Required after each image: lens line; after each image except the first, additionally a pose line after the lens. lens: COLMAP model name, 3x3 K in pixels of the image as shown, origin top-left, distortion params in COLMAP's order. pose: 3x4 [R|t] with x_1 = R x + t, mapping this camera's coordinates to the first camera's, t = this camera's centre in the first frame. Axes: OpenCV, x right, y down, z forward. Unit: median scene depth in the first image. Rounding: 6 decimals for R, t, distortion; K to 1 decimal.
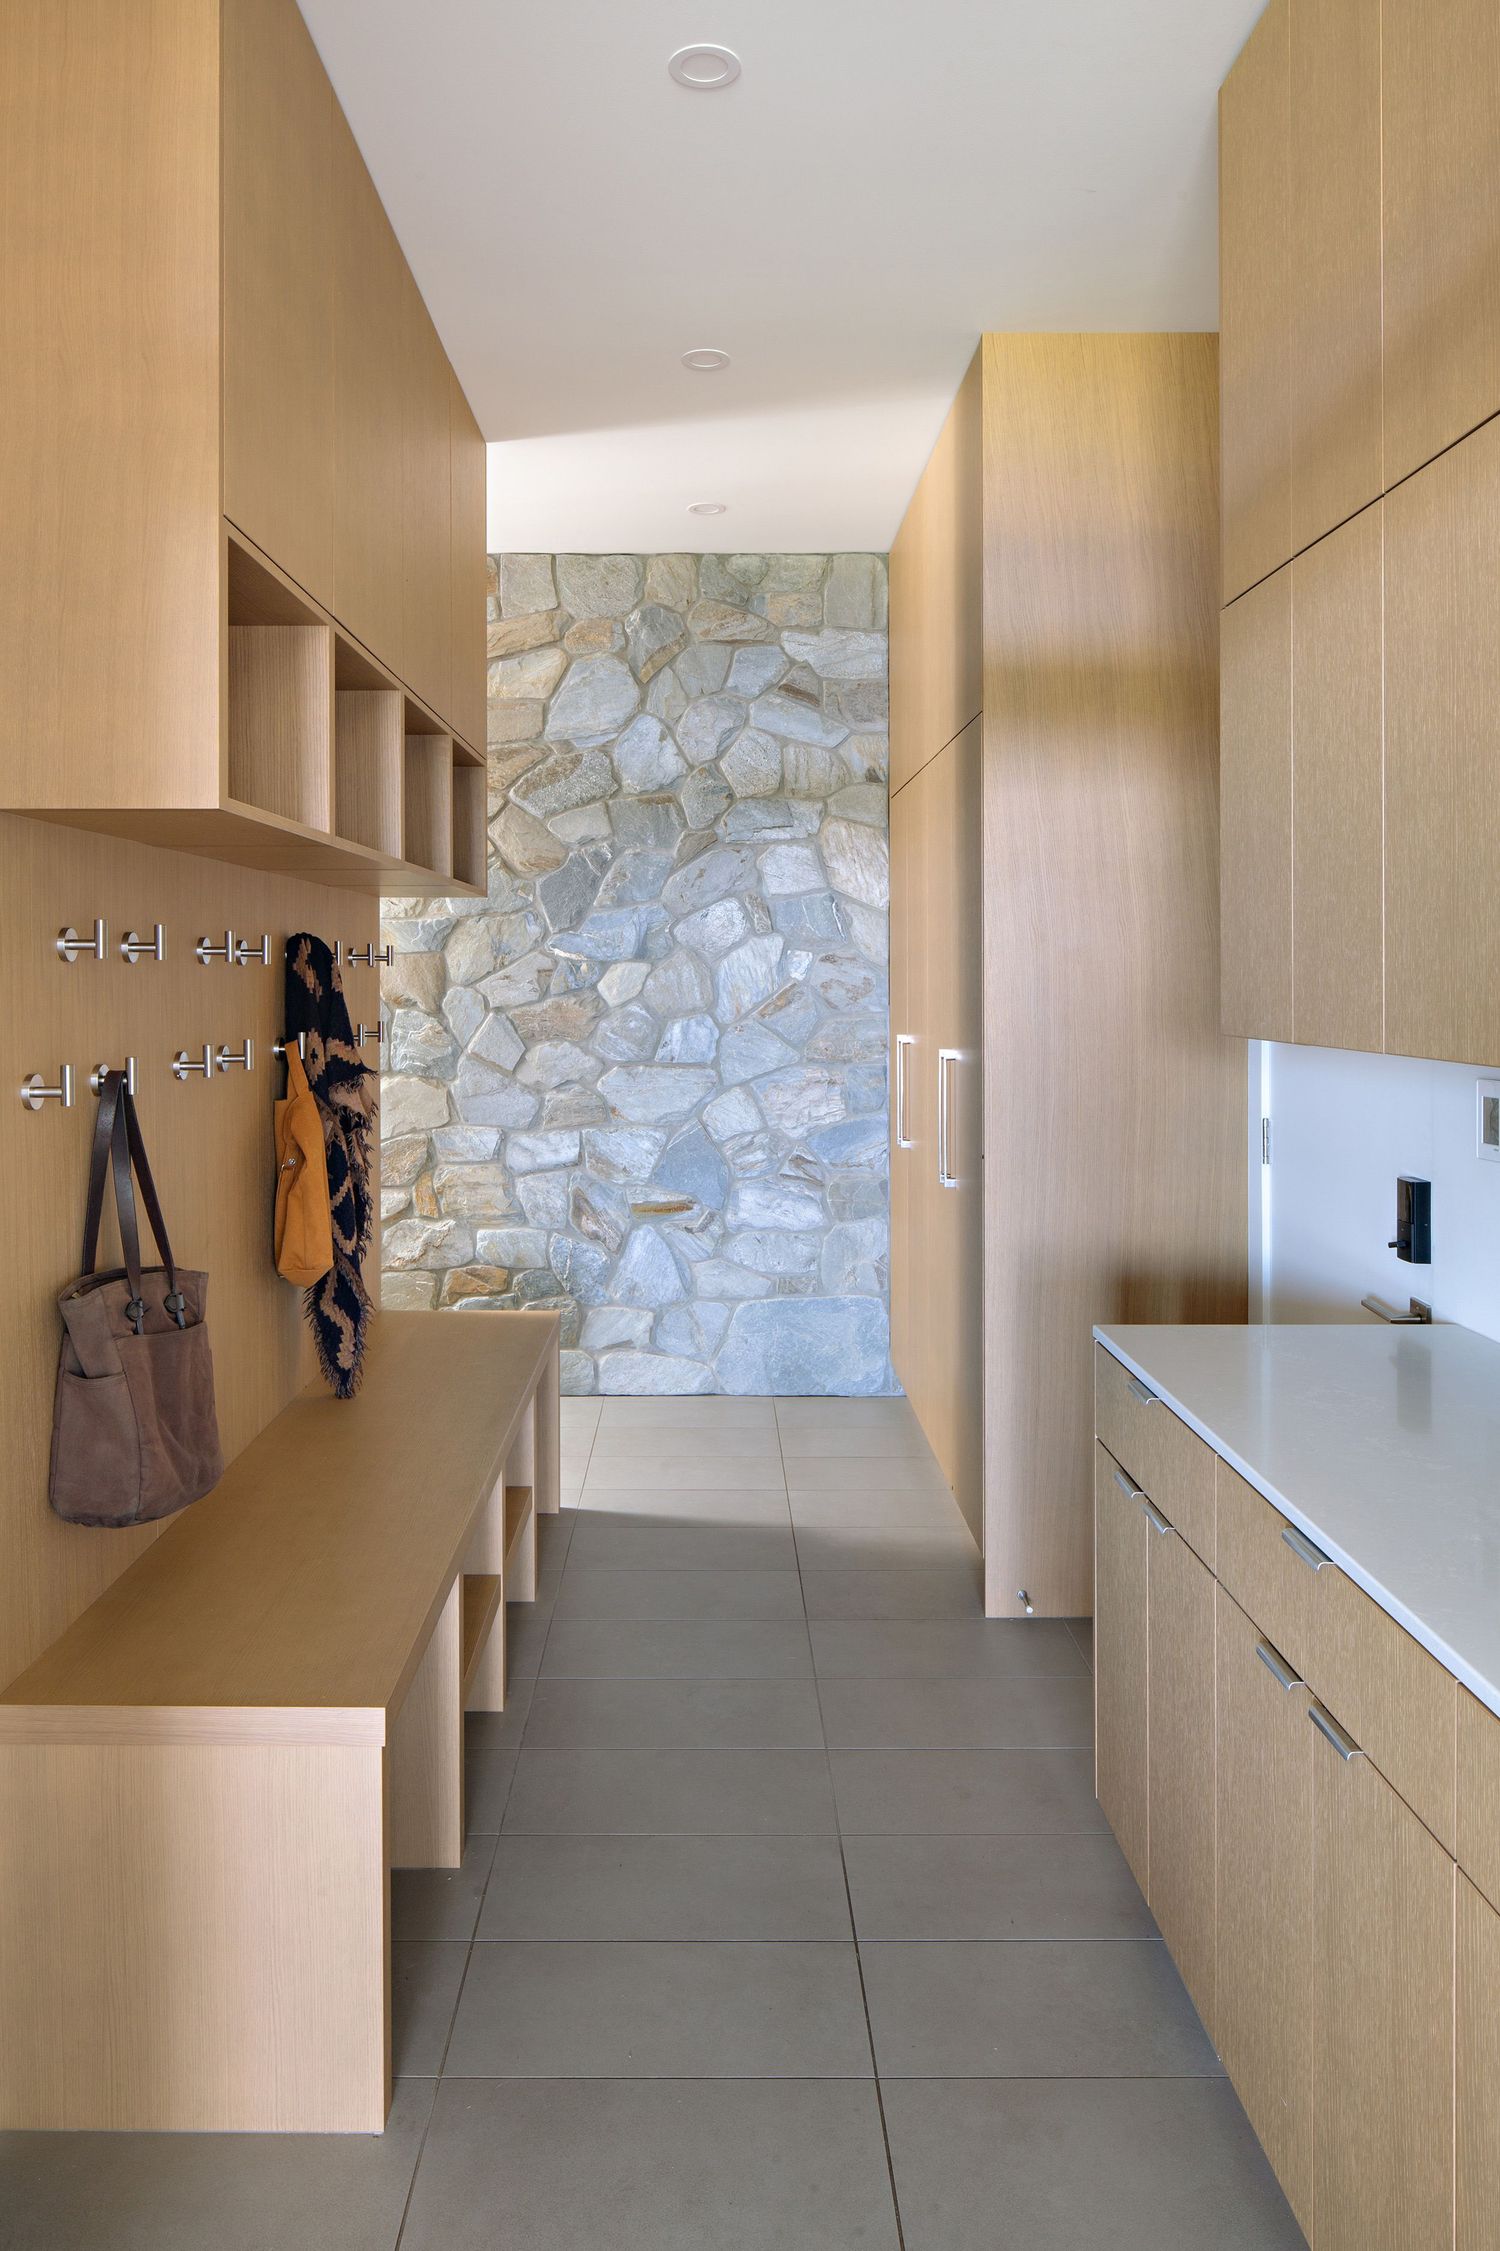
lens RADIAL K [[1515.4, 0, 750.0], [0, 1515.4, 1125.5], [0, 0, 1]] dist [-0.000681, -0.000151]
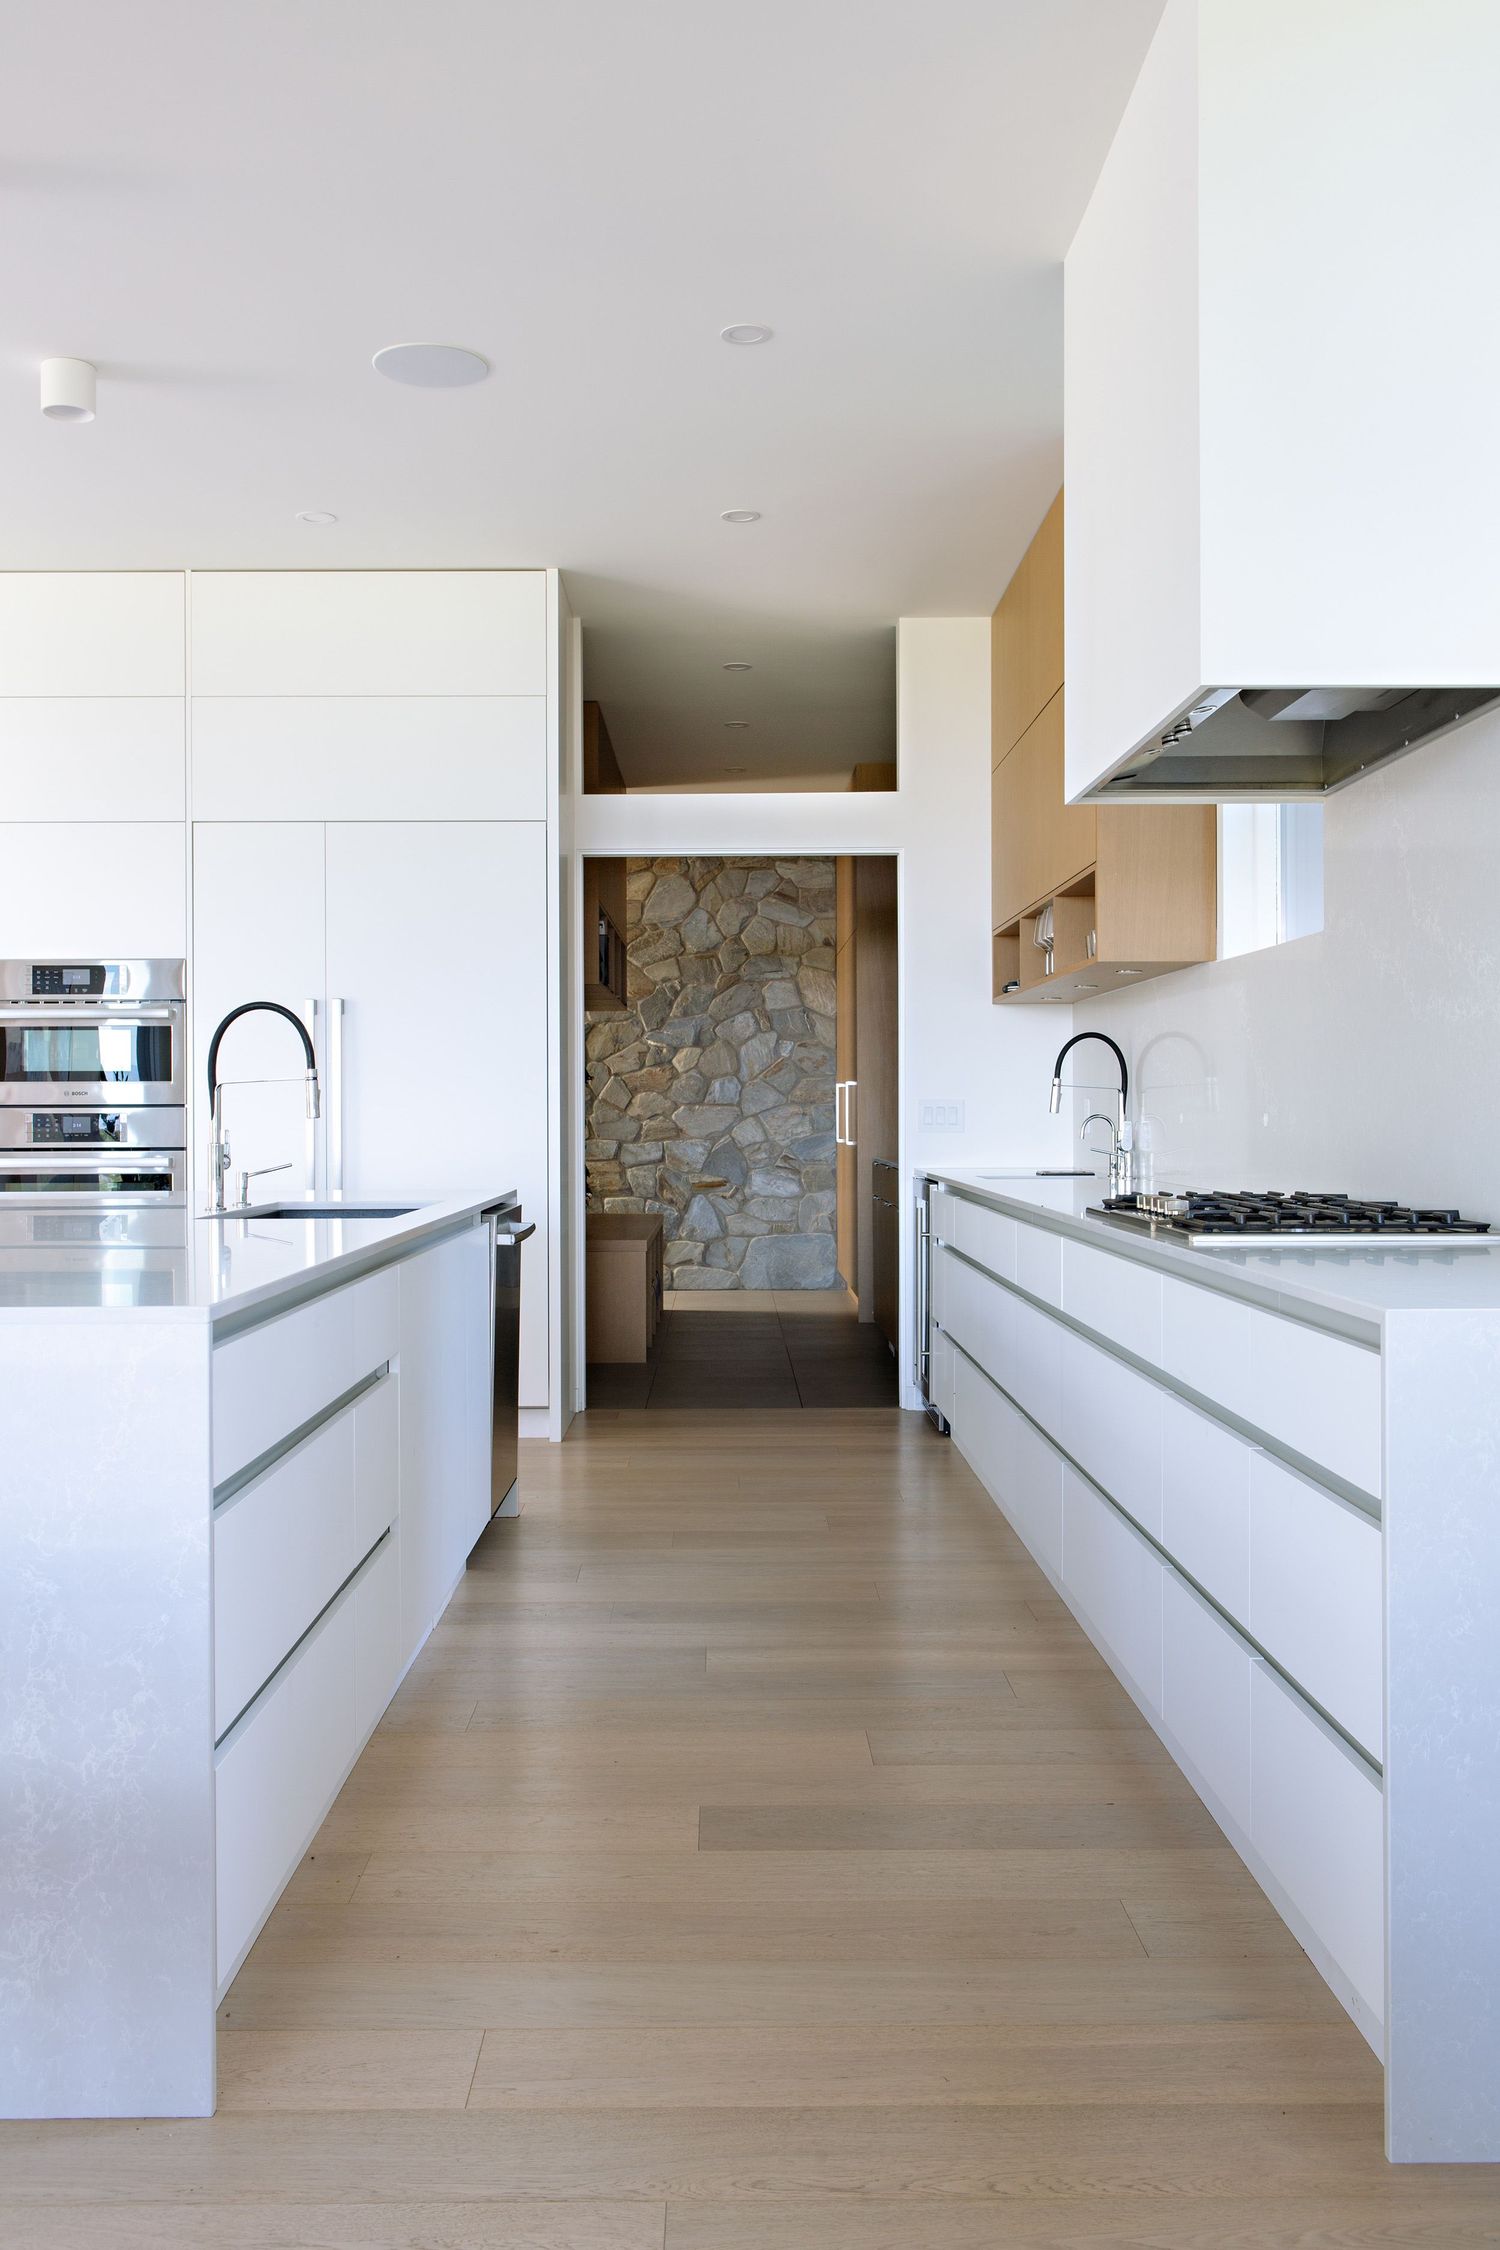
lens RADIAL K [[1901.8, 0, 750.0], [0, 1901.8, 1125.0], [0, 0, 1]] dist [0.004376, 0.002162]
pose [[0.999923, -0.004016, 0.011766, -0.036200], [0.003391, 0.998607, 0.052647, -0.134111], [-0.011961, -0.052603, 0.998544, -1.232137]]
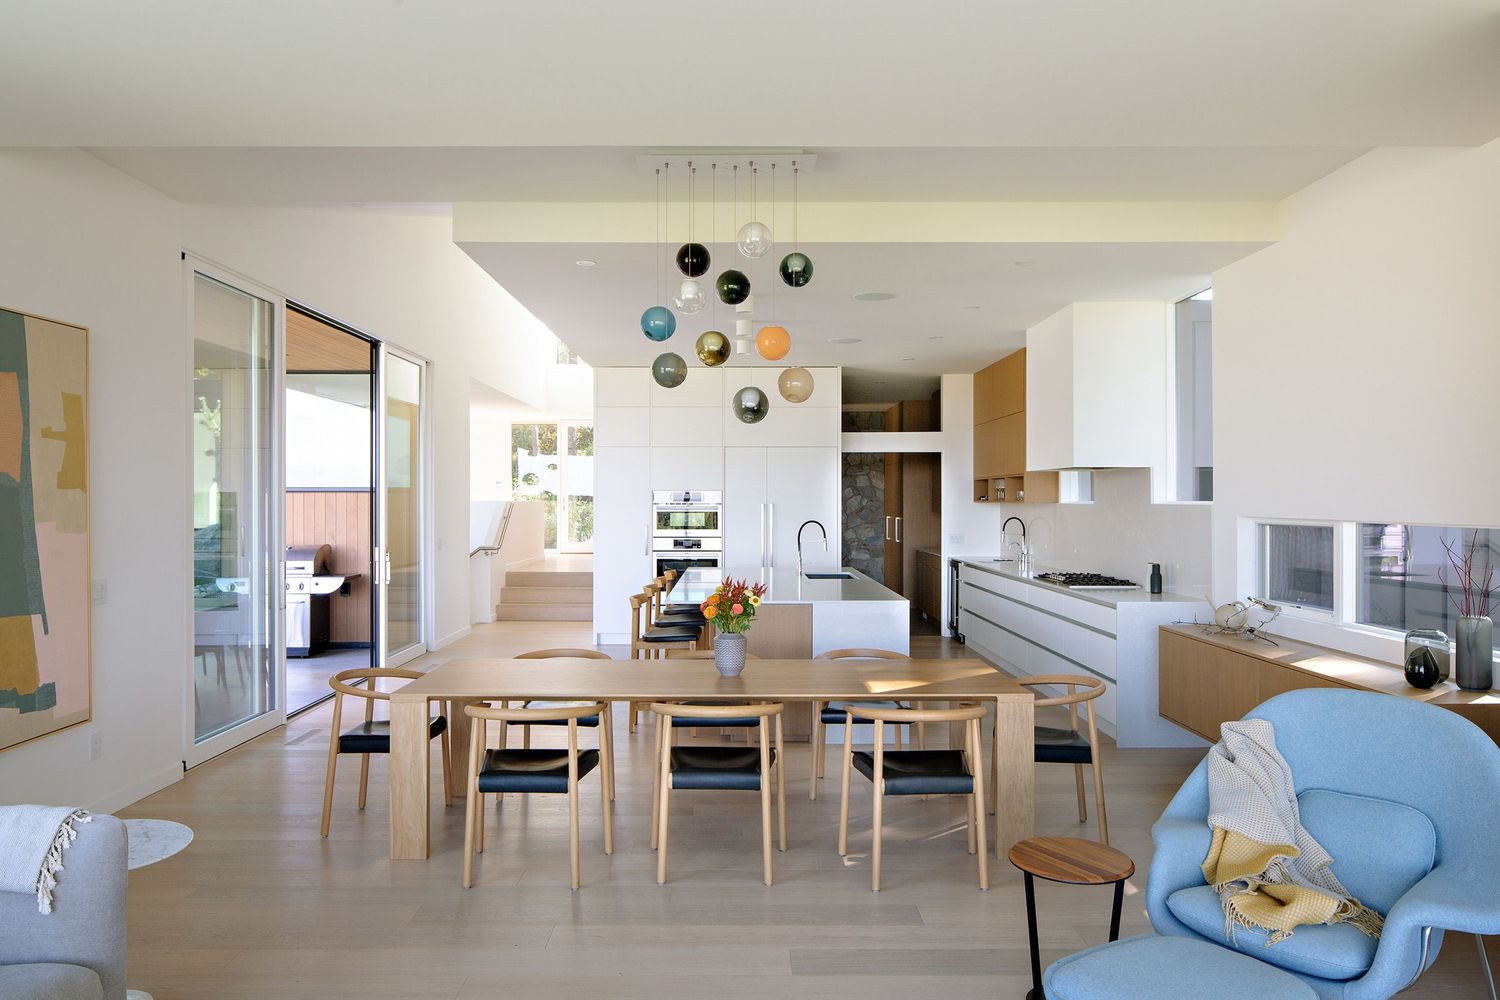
lens RADIAL K [[1009.9, 0, 750.0], [0, 1009.9, 500.0], [0, 0, 1]] dist [-0.000681, -0.000151]
pose [[0.999892, -0.000953, 0.014644, -0.358566], [0.000271, 0.998918, 0.046497, -0.253445], [-0.014673, -0.046488, 0.998811, -2.040102]]
